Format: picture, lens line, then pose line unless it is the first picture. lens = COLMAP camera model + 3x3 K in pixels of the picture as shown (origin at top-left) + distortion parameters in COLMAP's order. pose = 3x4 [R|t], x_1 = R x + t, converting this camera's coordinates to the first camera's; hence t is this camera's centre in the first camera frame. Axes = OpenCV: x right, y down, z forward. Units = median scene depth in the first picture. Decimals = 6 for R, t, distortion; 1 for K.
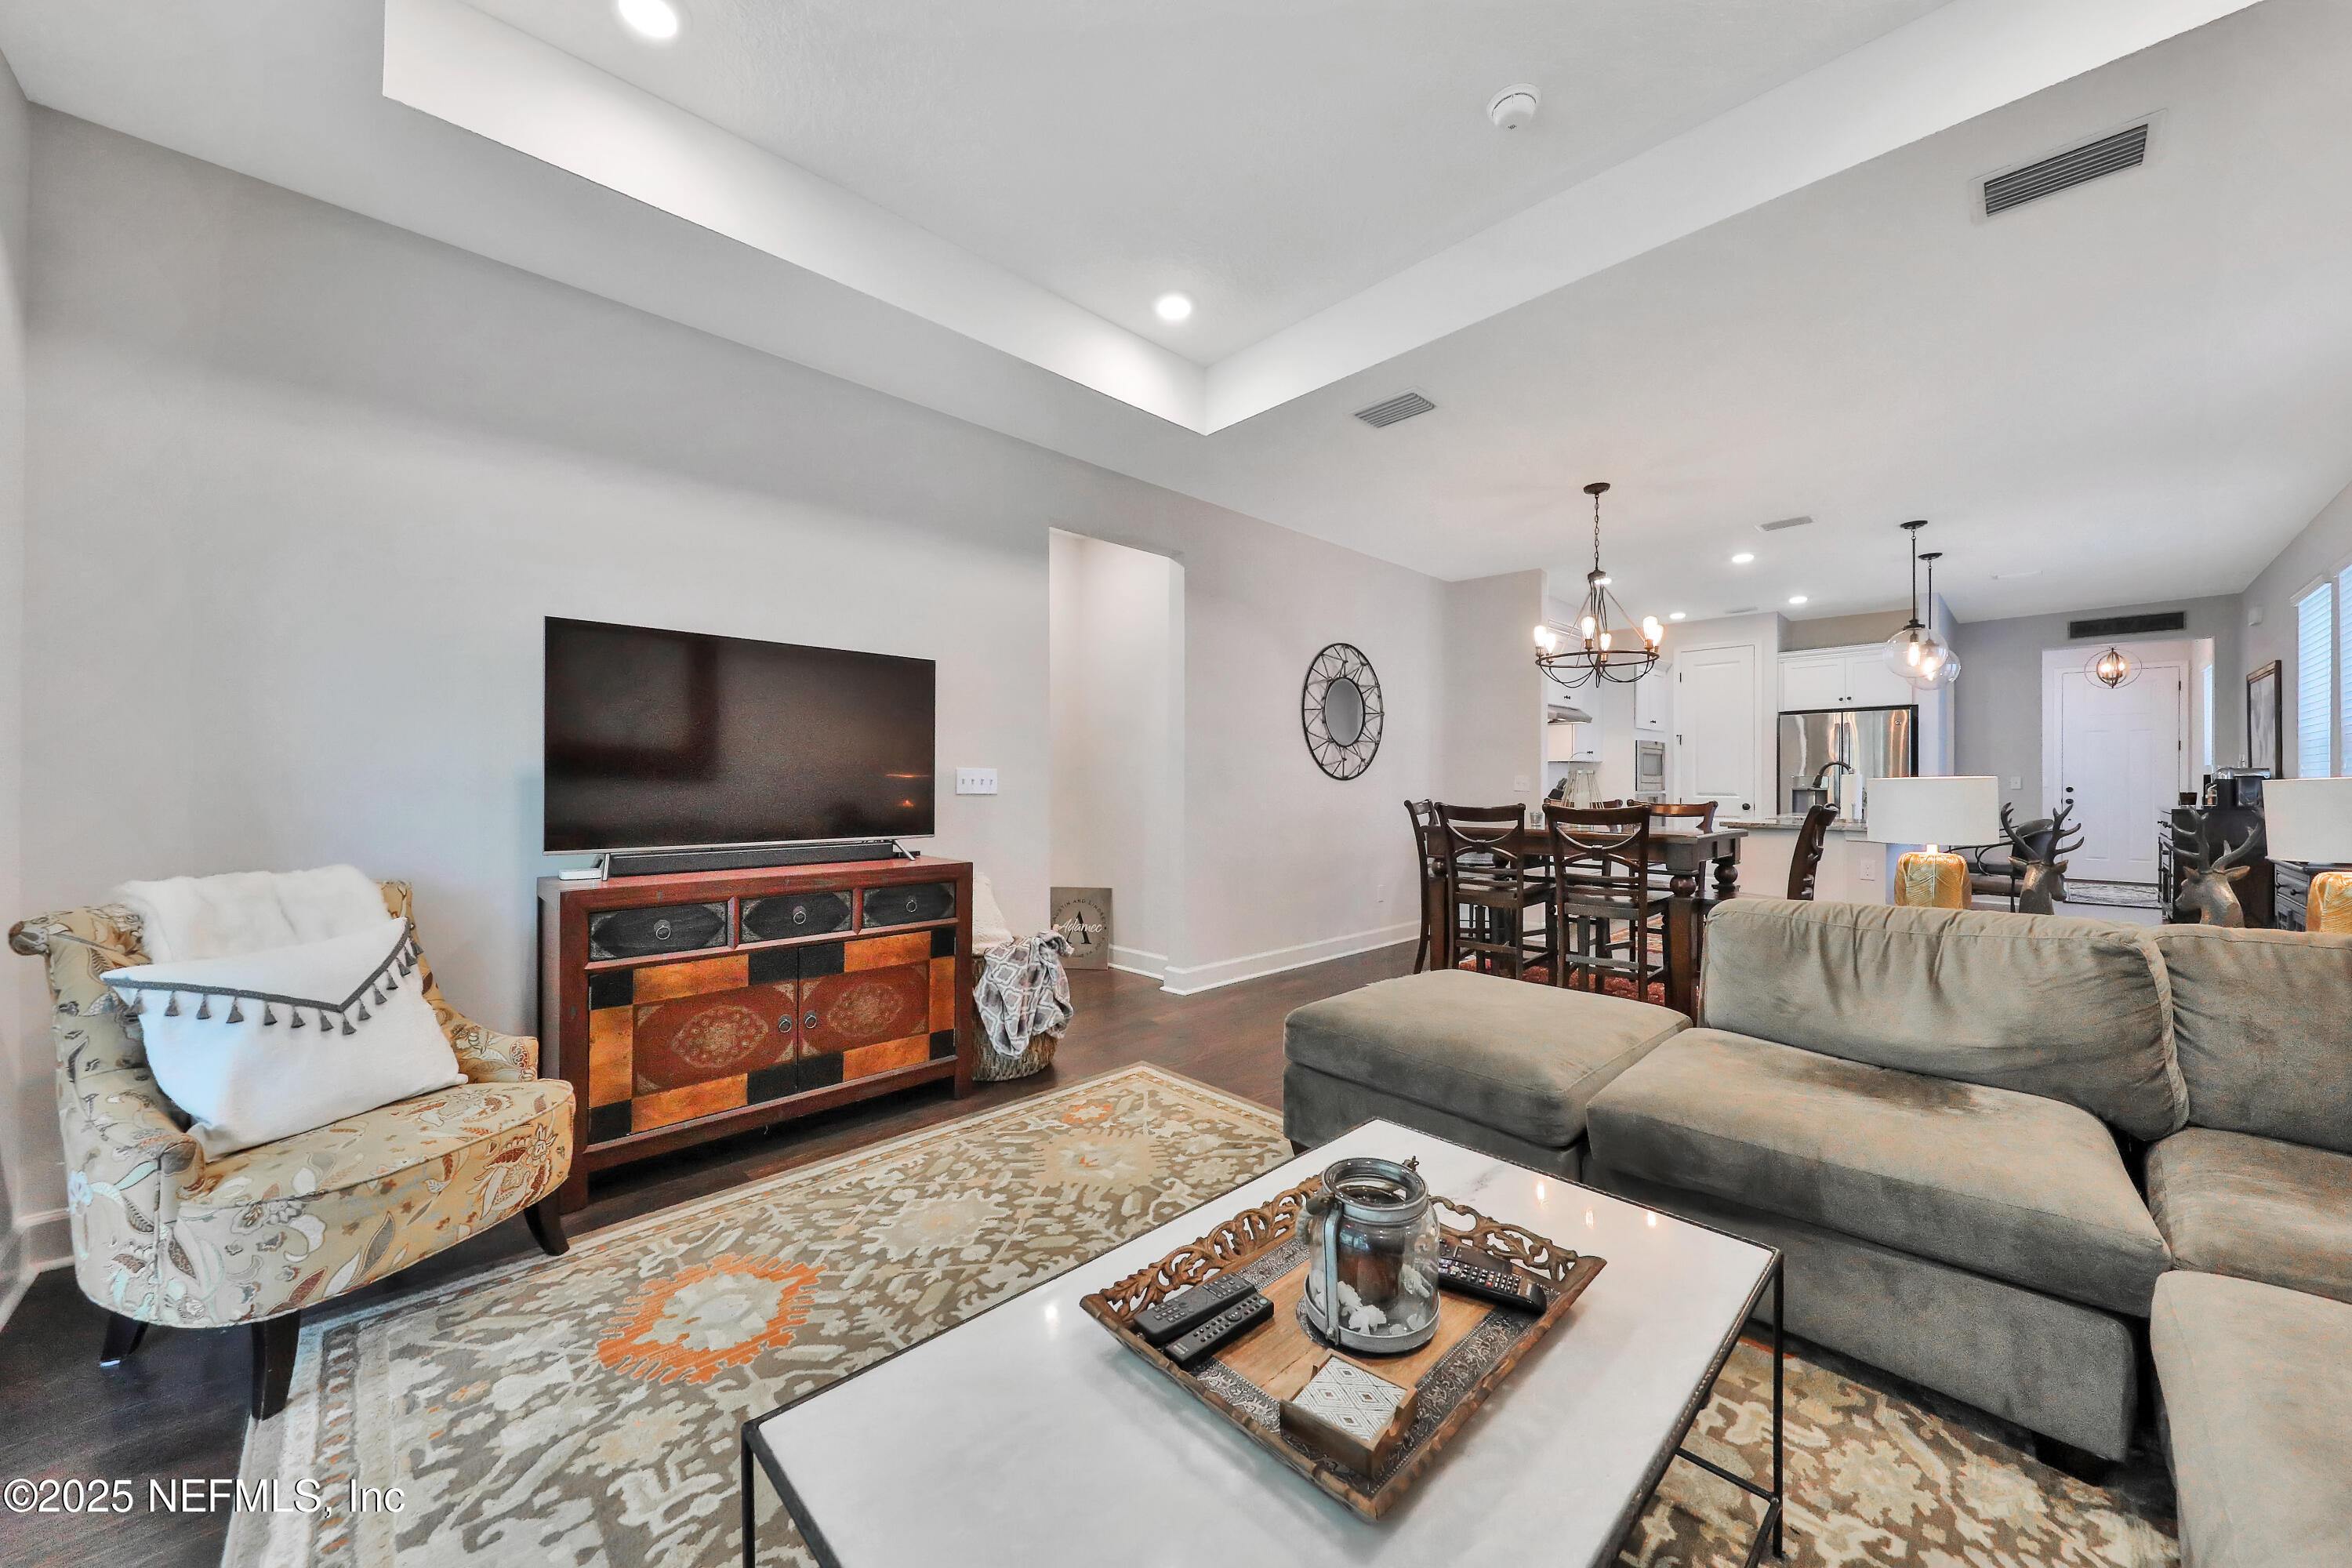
lens RADIAL K [[835.3, 0, 1186.4], [0, 835.3, 778.7], [0, 0, 1]] dist [0.005960, 0.000013]
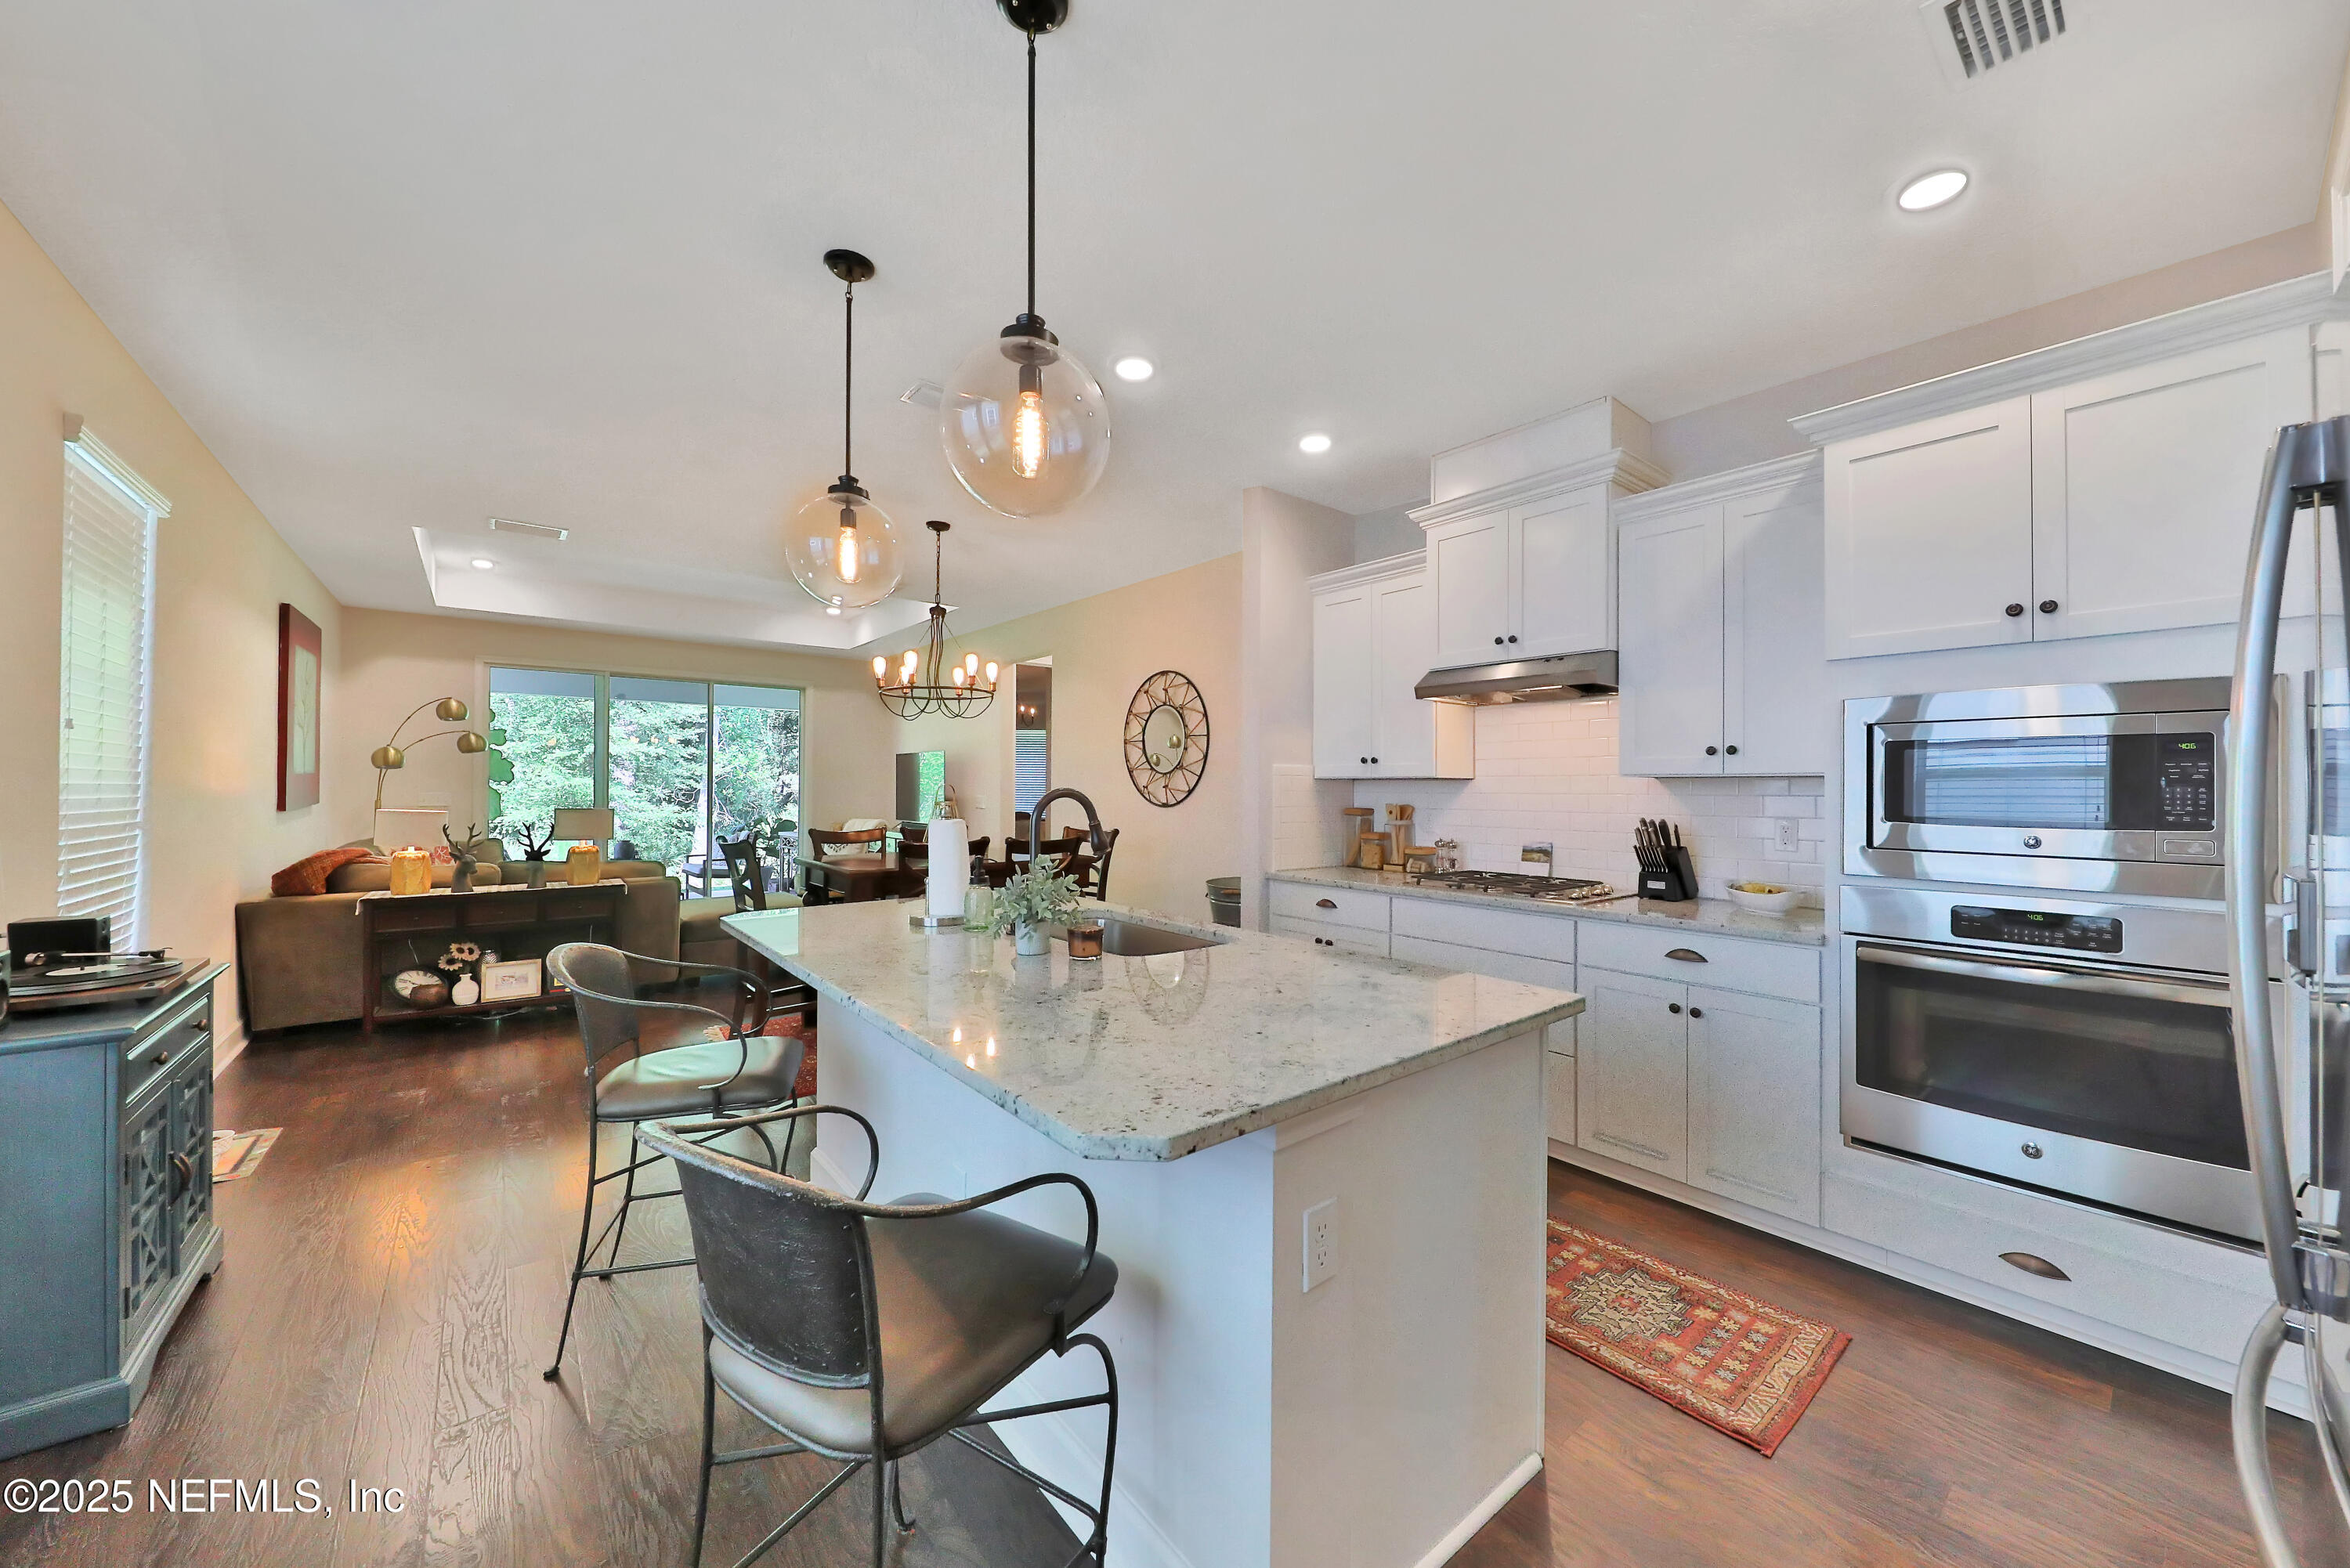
lens RADIAL K [[834.5, 0, 1185.4], [0, 834.5, 778.8], [0, 0, 1]] dist [0.005960, 0.000013]
pose [[-0.081427, -0.010560, -0.996623, 2.539525], [-0.000345, 0.999944, -0.010567, -0.045809], [0.996679, -0.000516, -0.081426, 2.372792]]
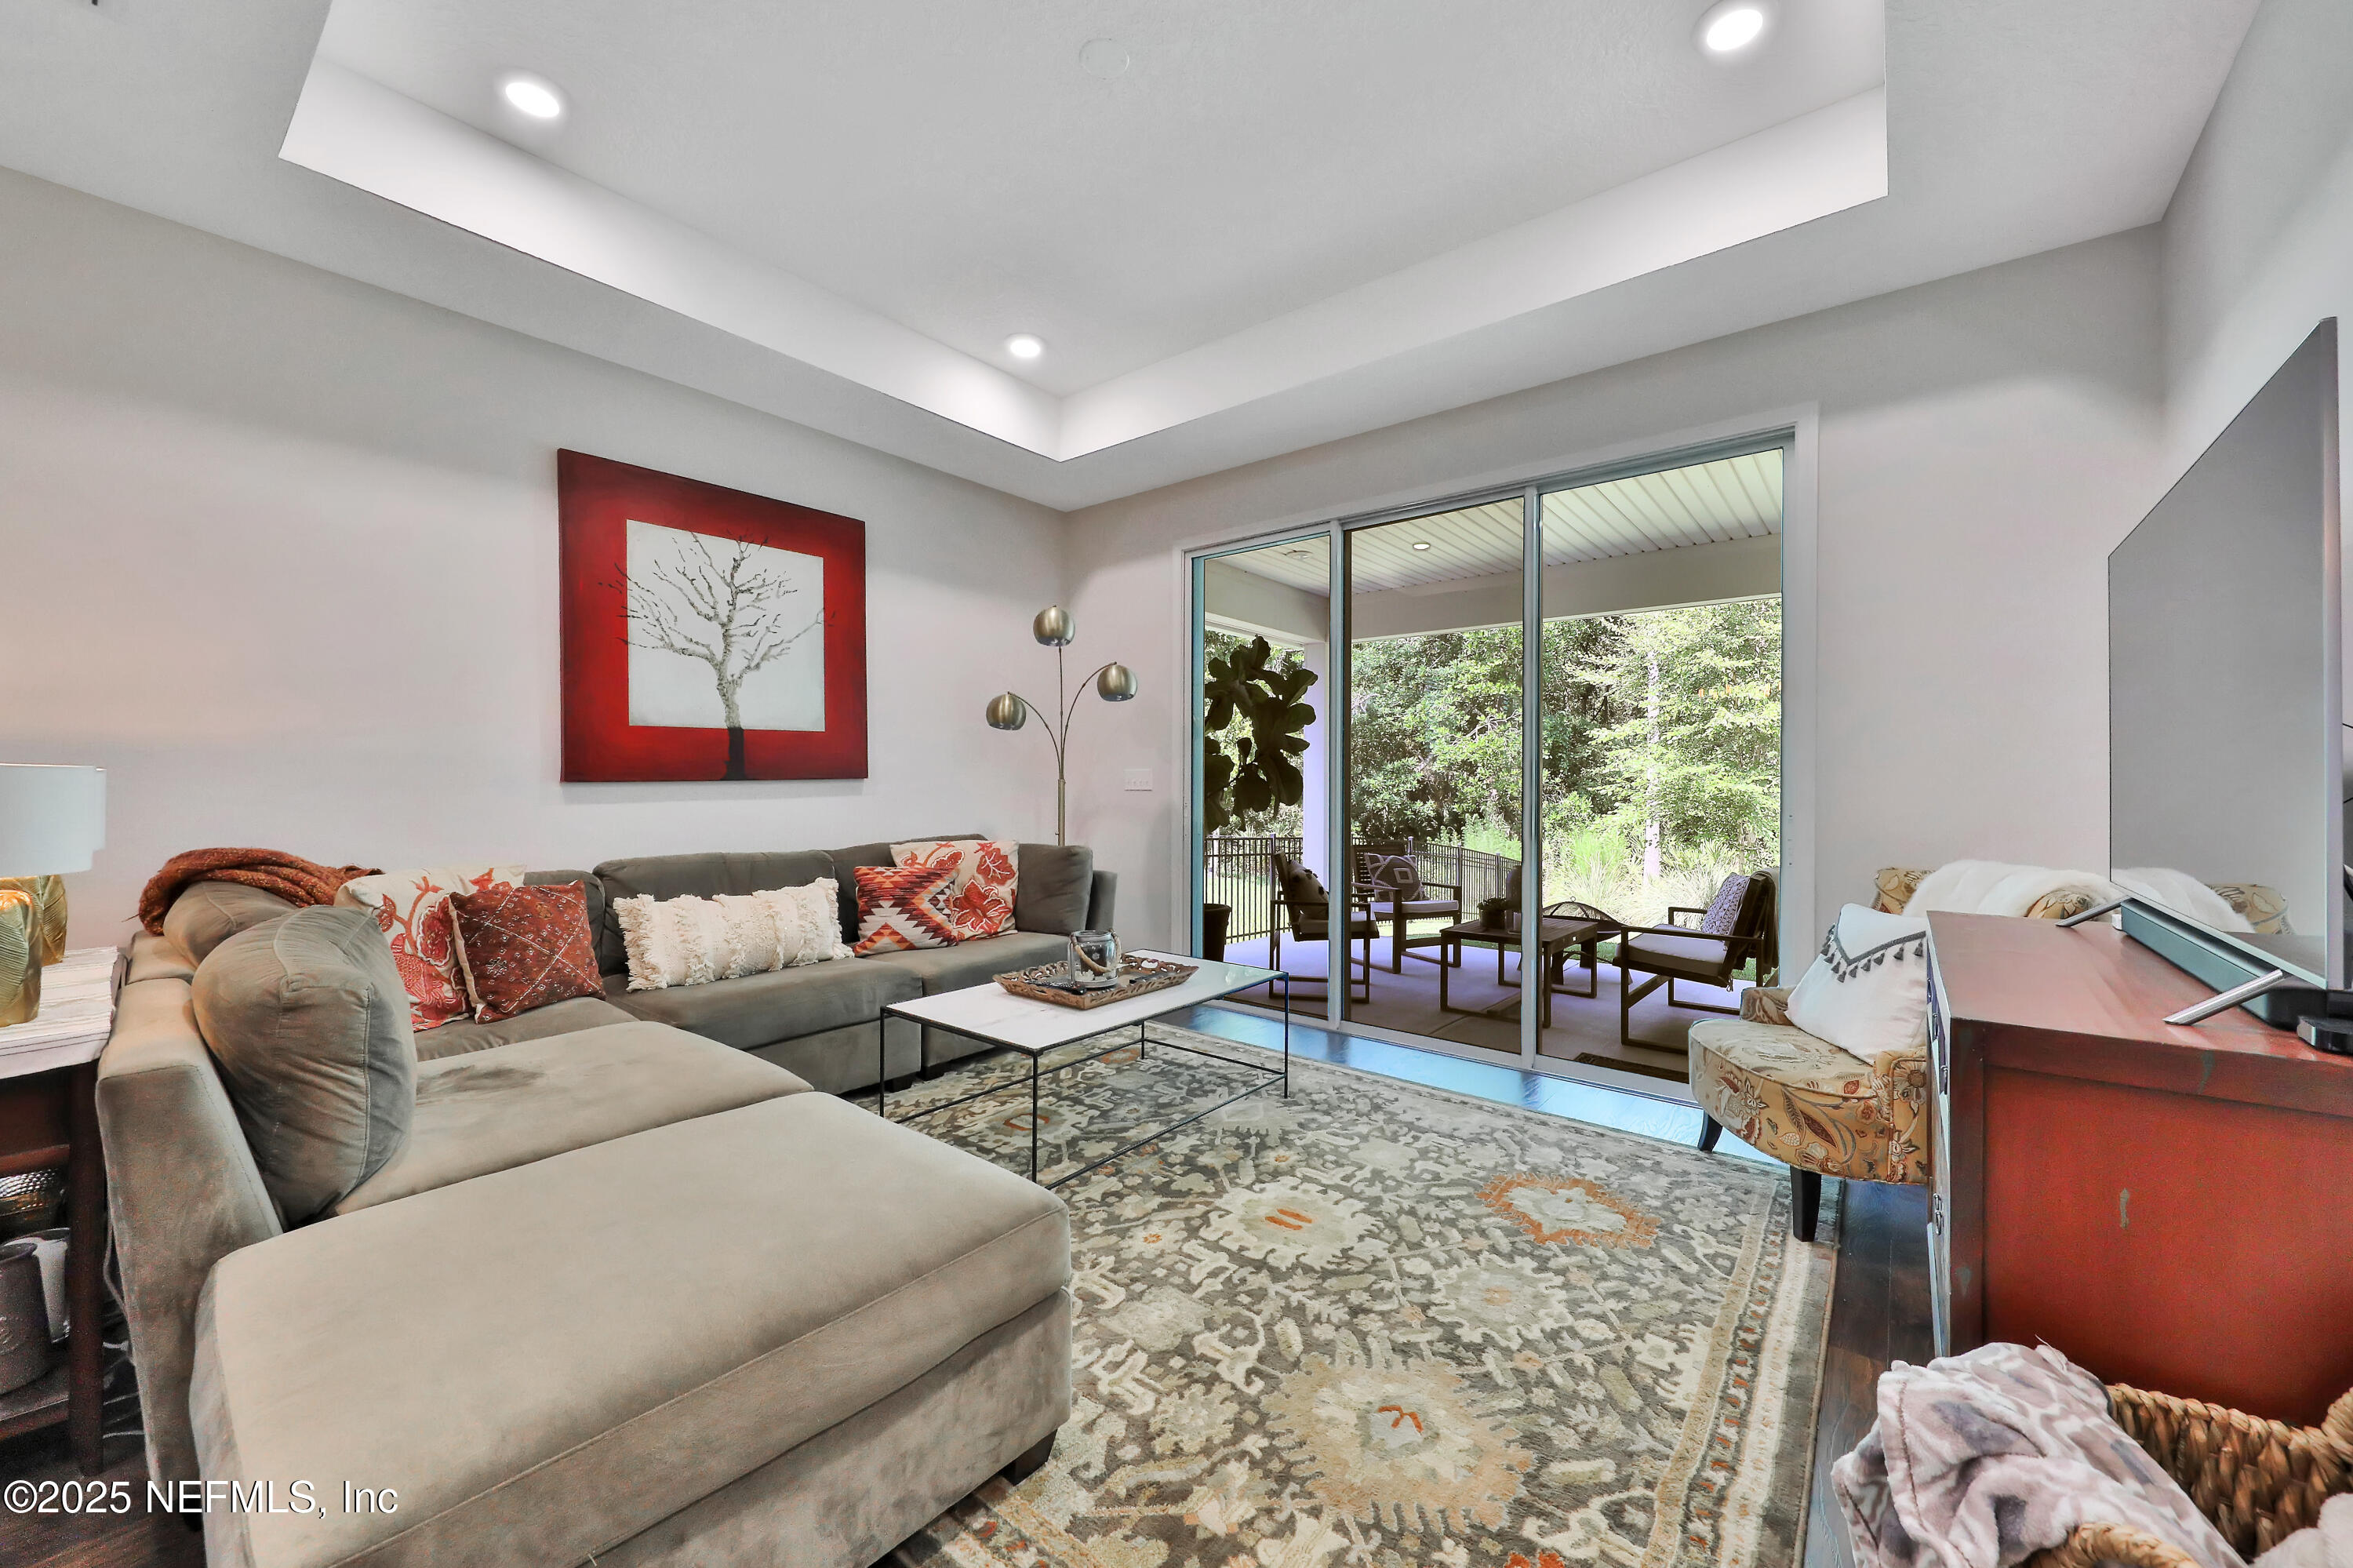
lens RADIAL K [[884.3, 0, 1176.5], [0, 884.3, 784.0], [0, 0, 1]] dist [0.000789, 0.000026]
pose [[-0.993472, -0.006222, -0.113906, 0.113007], [-0.005838, 0.999976, -0.003702, 0.010936], [0.113926, -0.003013, -0.993485, 1.551544]]
